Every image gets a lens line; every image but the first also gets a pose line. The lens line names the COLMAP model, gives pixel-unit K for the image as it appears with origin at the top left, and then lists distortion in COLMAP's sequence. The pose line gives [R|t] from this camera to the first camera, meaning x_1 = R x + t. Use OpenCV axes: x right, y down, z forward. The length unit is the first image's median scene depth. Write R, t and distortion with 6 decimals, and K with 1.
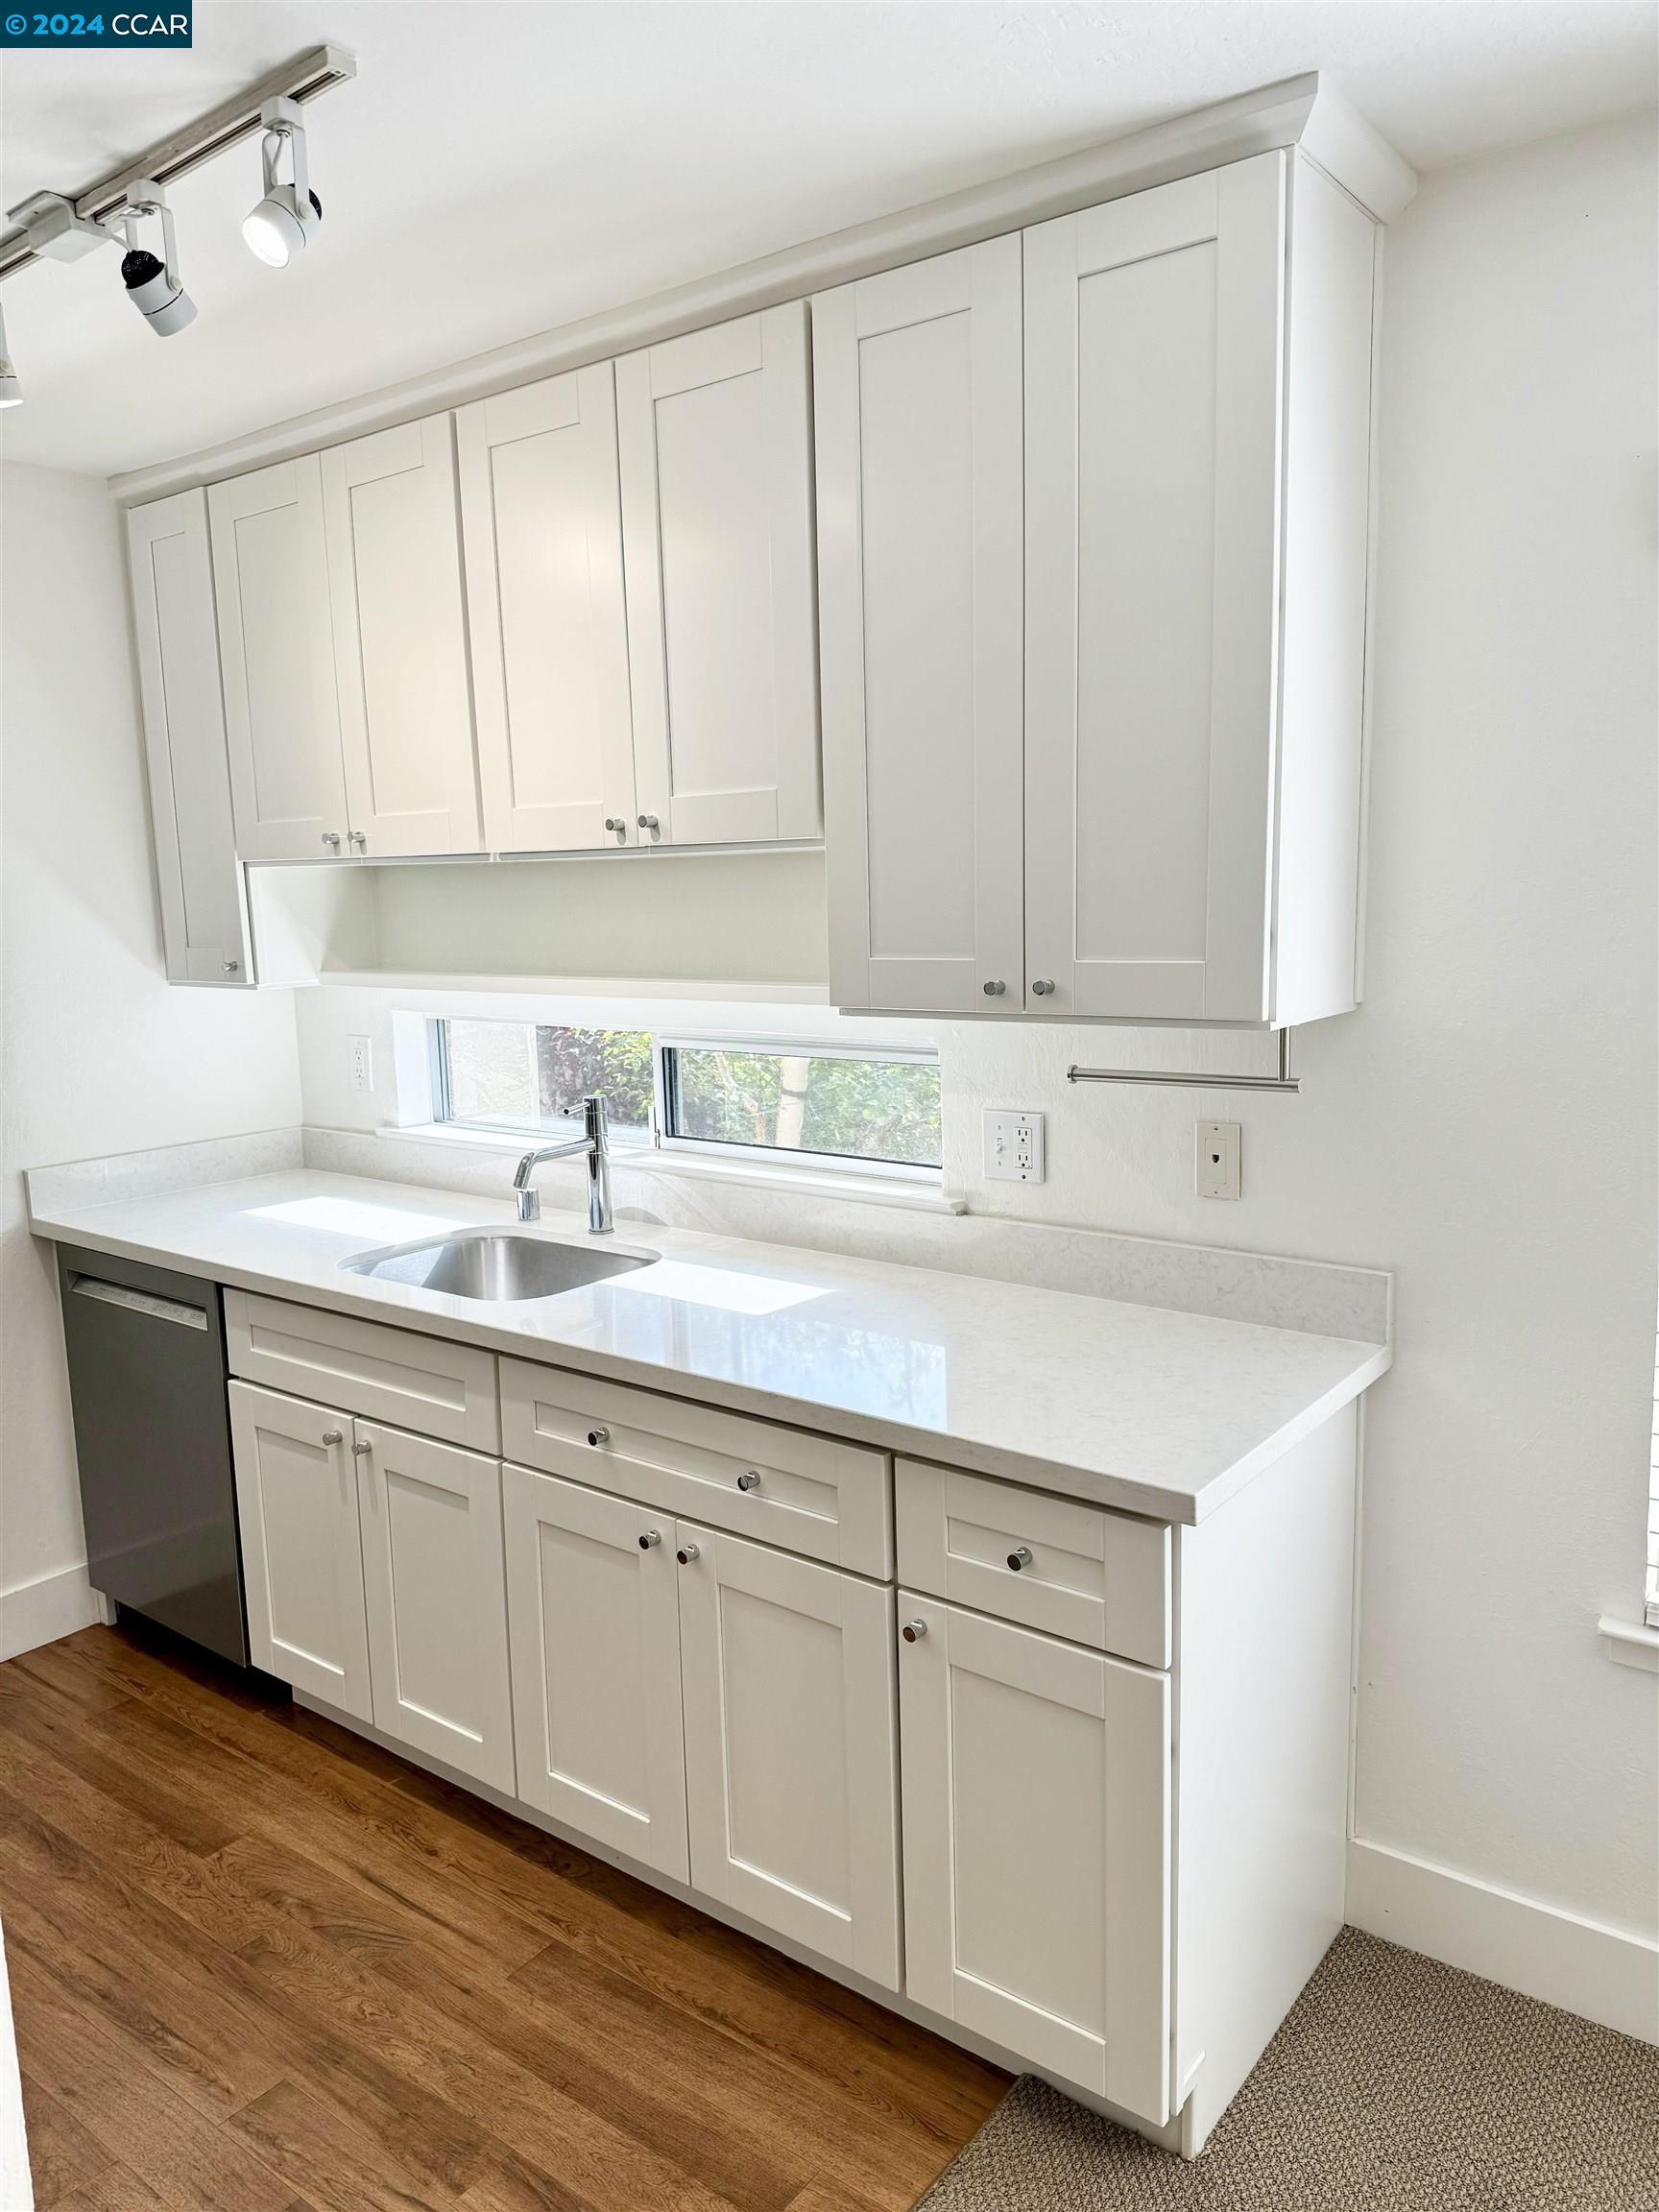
lens RADIAL K [[1563.7, 0, 831.2], [0, 1563.7, 1071.0], [0, 0, 1]] dist [0.046930, -0.049676]
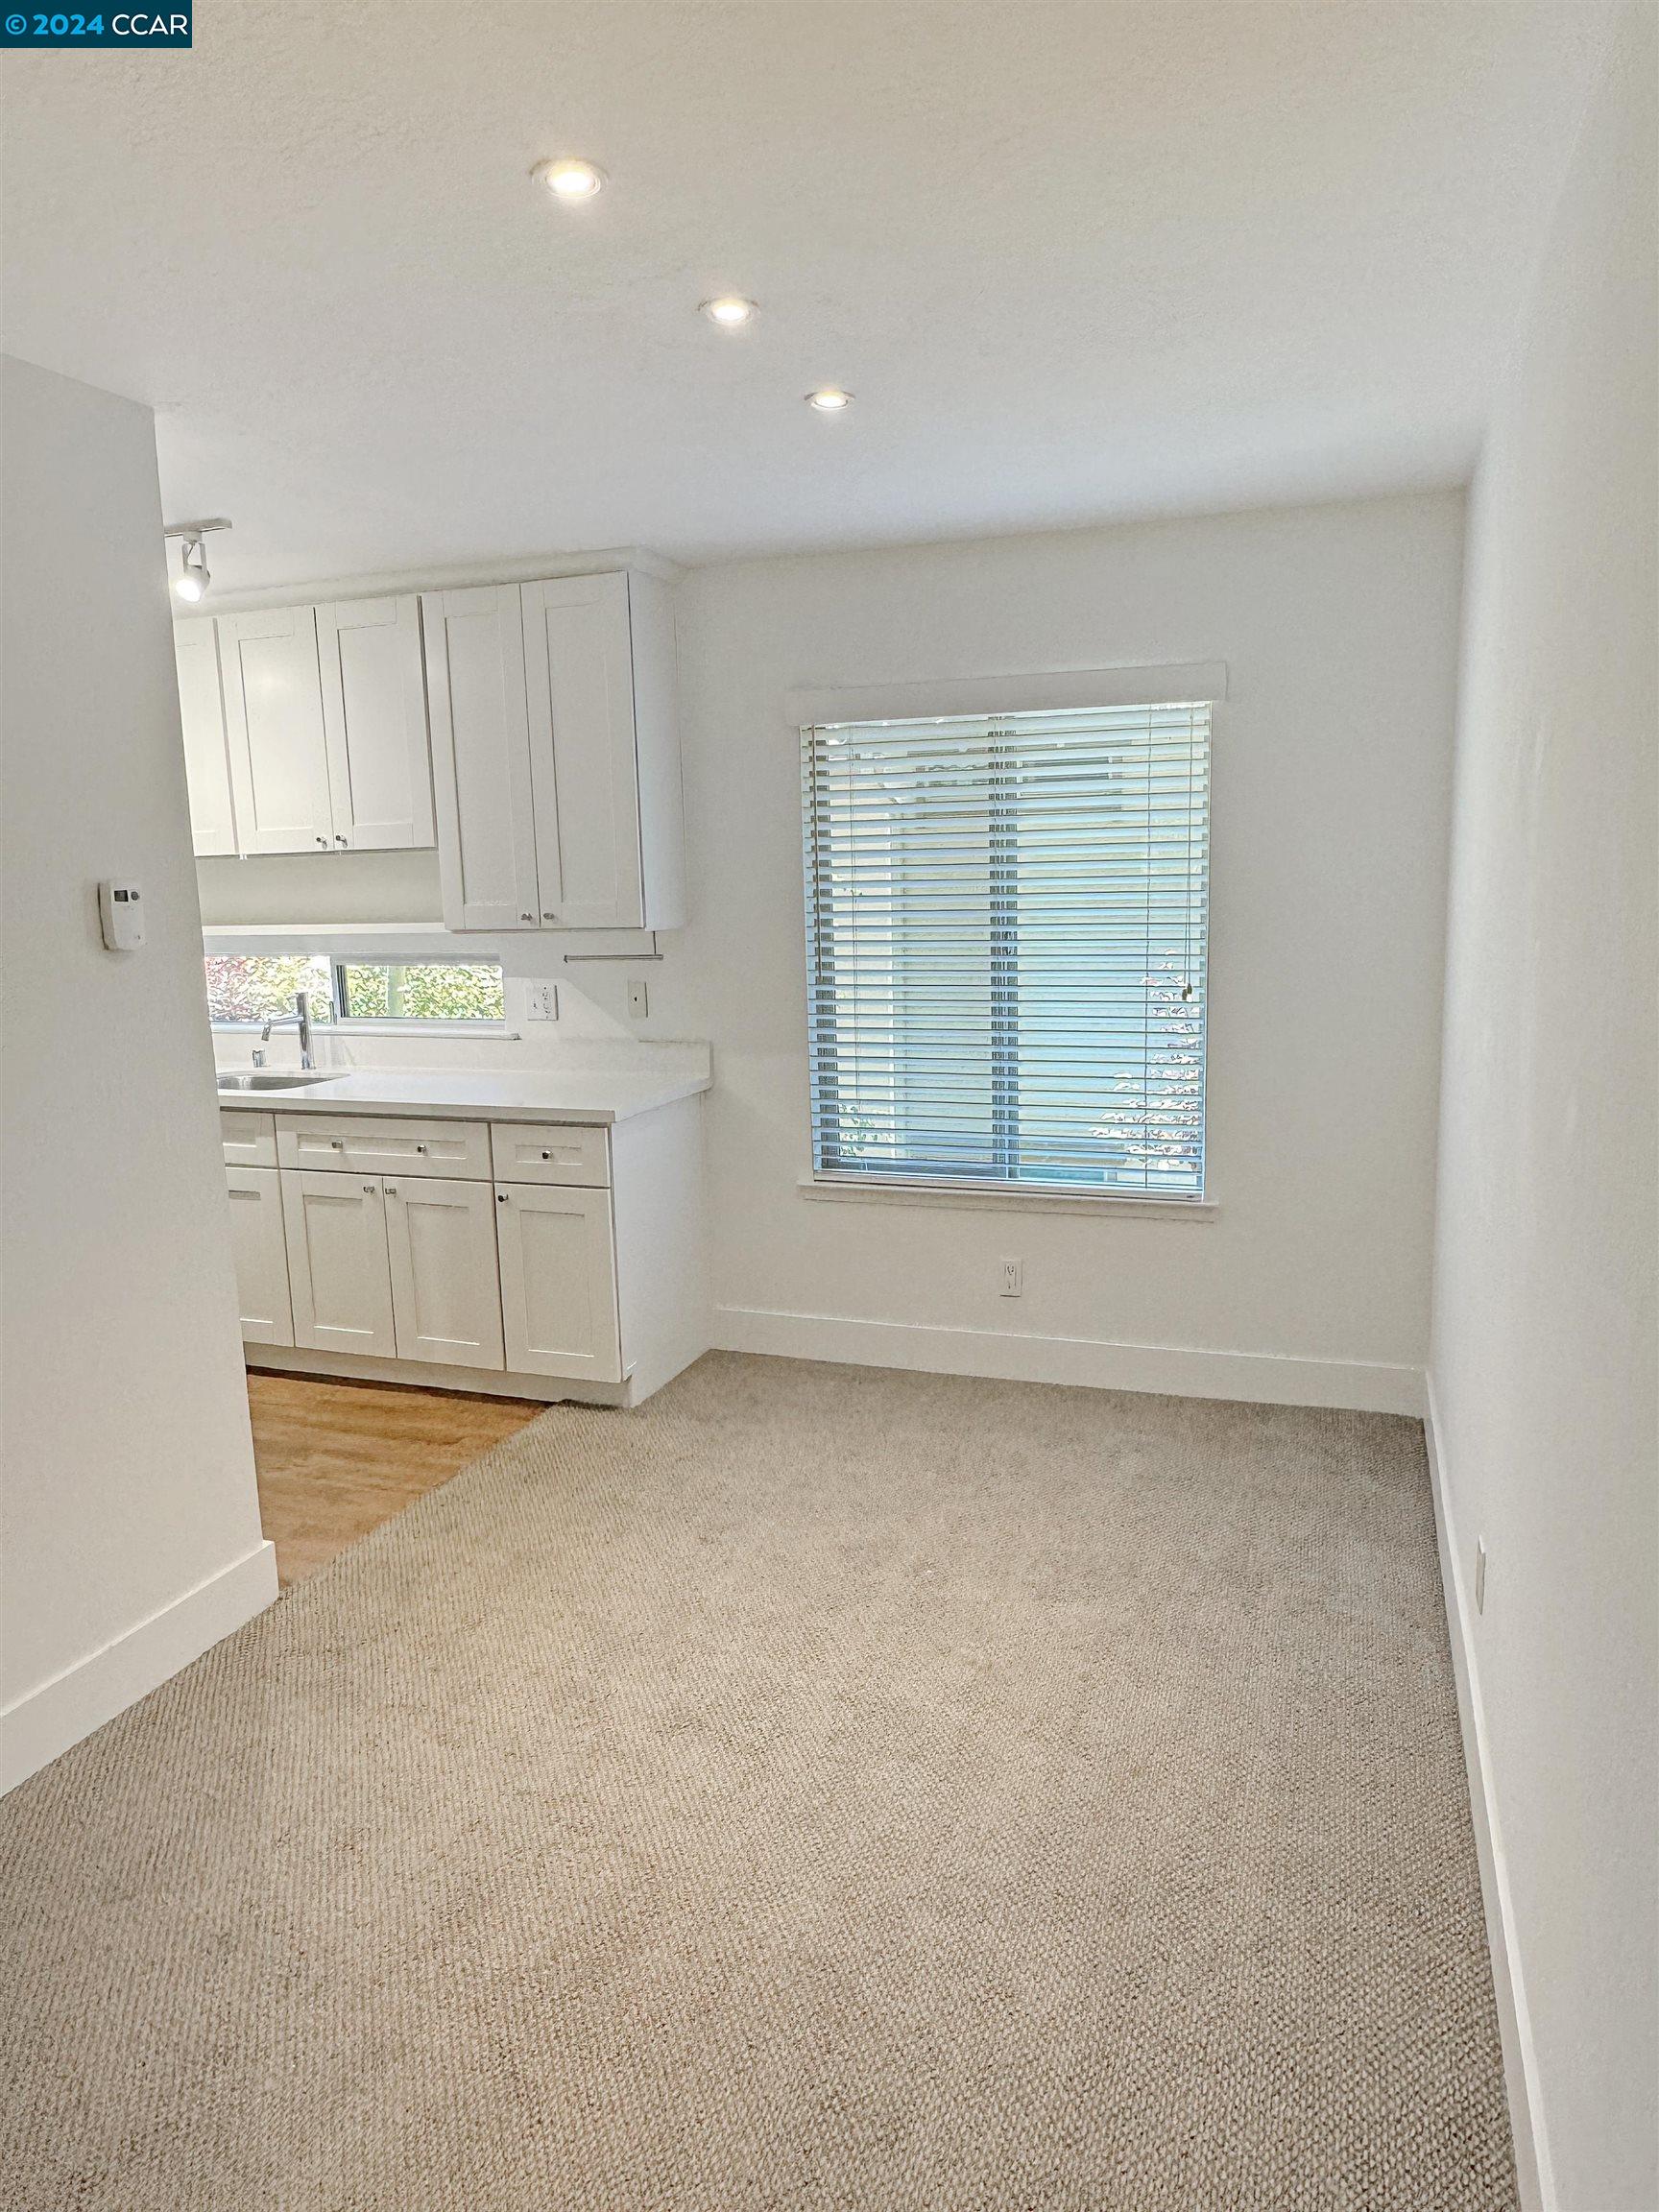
lens RADIAL K [[1428.1, 0, 833.5], [0, 1428.1, 1094.7], [0, 0, 1]] dist [-0.009243, -0.000750]
pose [[0.952919, -0.047178, 0.299532, -0.079517], [0.039495, 0.998718, 0.031655, 0.124850], [-0.300641, -0.018335, 0.953561, -0.862527]]
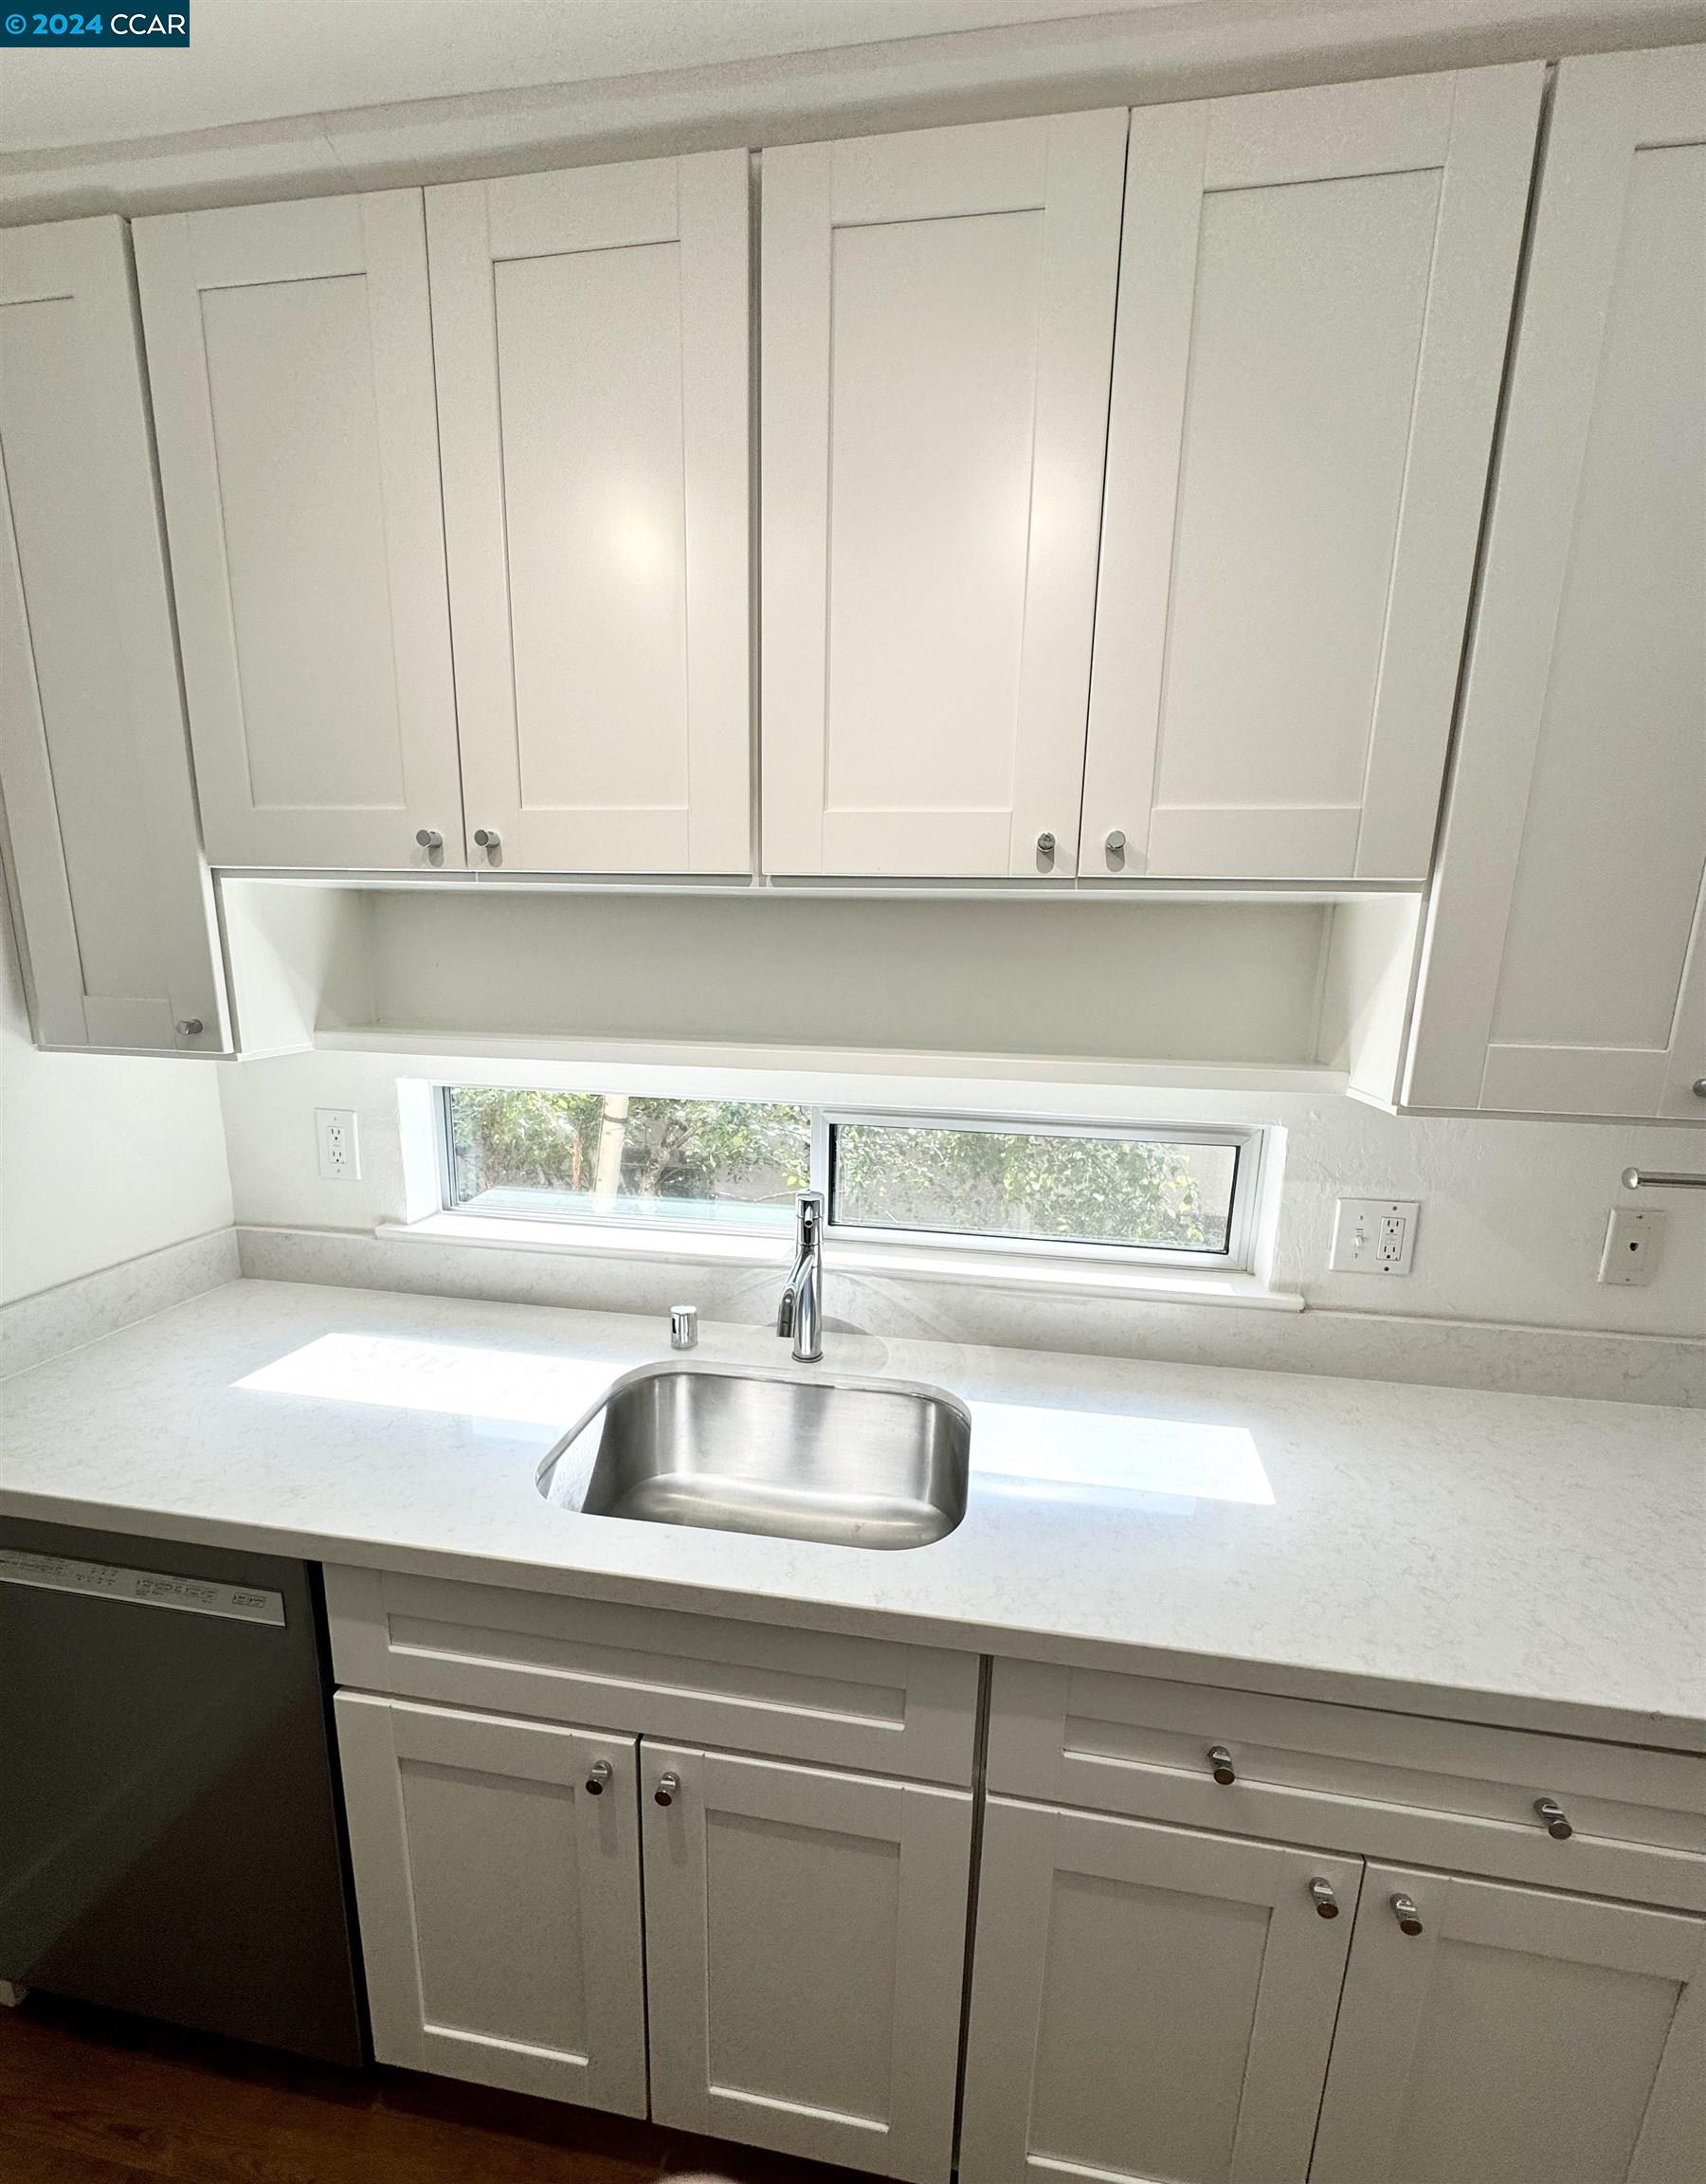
lens RADIAL K [[913.2, 0, 821.6], [0, 913.2, 1118.6], [0, 0, 1]] dist [-0.002575, 0.000023]
pose [[0.879191, -0.047484, 0.474098, -0.431310], [0.015454, 0.997340, 0.071232, -0.066510], [-0.476219, -0.055300, 0.877586, 0.692916]]
